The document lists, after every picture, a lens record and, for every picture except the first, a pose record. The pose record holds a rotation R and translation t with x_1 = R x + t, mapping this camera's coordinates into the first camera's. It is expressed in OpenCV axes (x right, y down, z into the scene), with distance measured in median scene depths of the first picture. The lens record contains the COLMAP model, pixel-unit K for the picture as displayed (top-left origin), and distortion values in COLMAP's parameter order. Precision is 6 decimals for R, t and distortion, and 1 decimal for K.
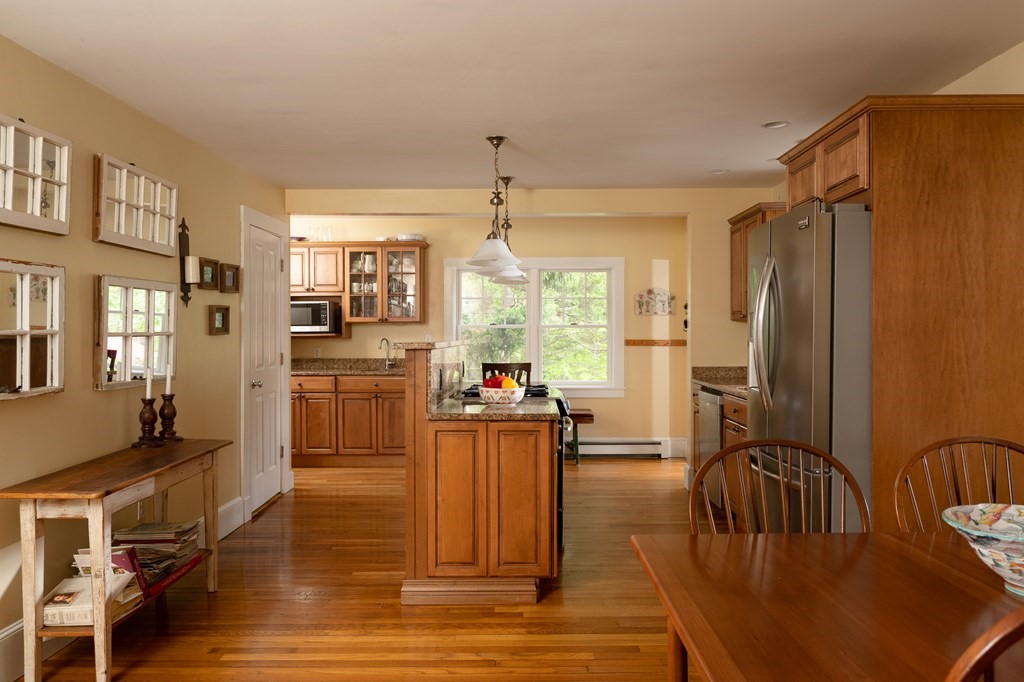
lens RADIAL K [[758.6, 0, 517.5], [0, 758.6, 342.1], [0, 0, 1]] dist [0.000374, -0.000311]
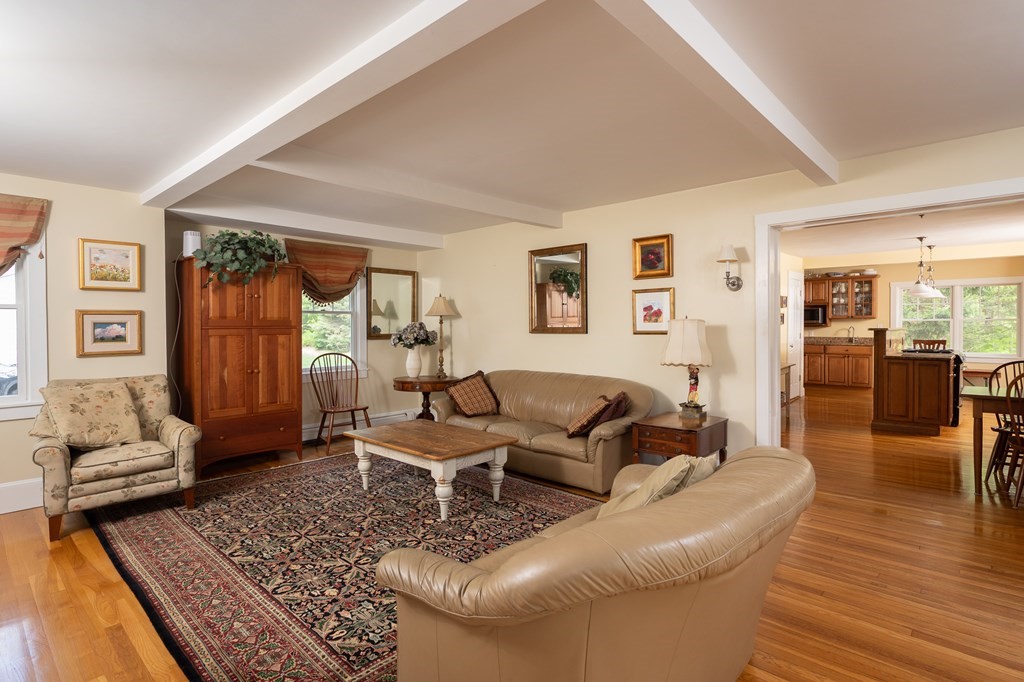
lens RADIAL K [[531.0, 0, 507.2], [0, 531.0, 327.6], [0, 0, 1]] dist [-0.002071, 0.000113]
pose [[0.754031, 0.004258, -0.656825, 0.080942], [-0.006742, 0.999976, -0.001258, 0.009296], [0.656804, 0.005377, 0.754042, -0.989803]]
